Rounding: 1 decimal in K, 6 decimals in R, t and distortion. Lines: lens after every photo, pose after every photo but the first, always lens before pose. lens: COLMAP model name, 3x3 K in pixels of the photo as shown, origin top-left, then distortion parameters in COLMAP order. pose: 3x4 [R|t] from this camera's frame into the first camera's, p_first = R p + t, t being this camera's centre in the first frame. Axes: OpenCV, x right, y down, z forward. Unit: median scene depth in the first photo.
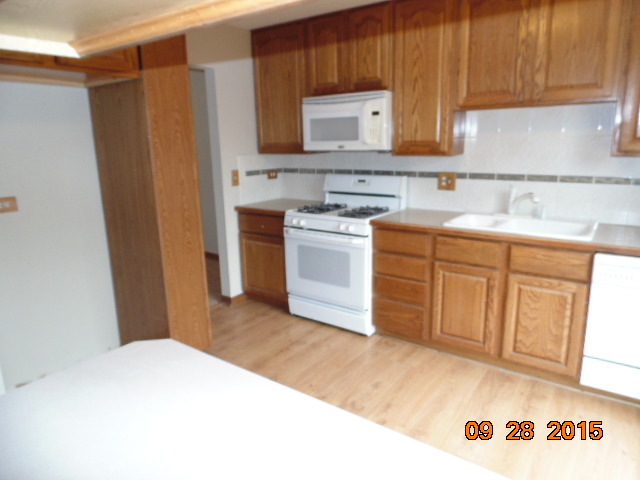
lens RADIAL K [[429.3, 0, 317.2], [0, 429.3, 239.2], [0, 0, 1]] dist [0.005407, -0.004923]
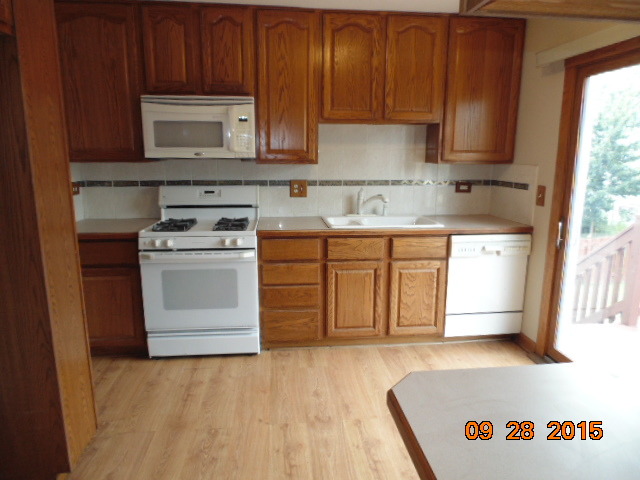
lens RADIAL K [[429.3, 0, 318.2], [0, 429.3, 239.4], [0, 0, 1]] dist [0.005407, -0.004923]
pose [[0.748356, -0.108920, 0.654294, -0.401453], [0.131488, 0.991210, 0.014615, -0.021893], [-0.650134, 0.075095, 0.756099, 0.195406]]
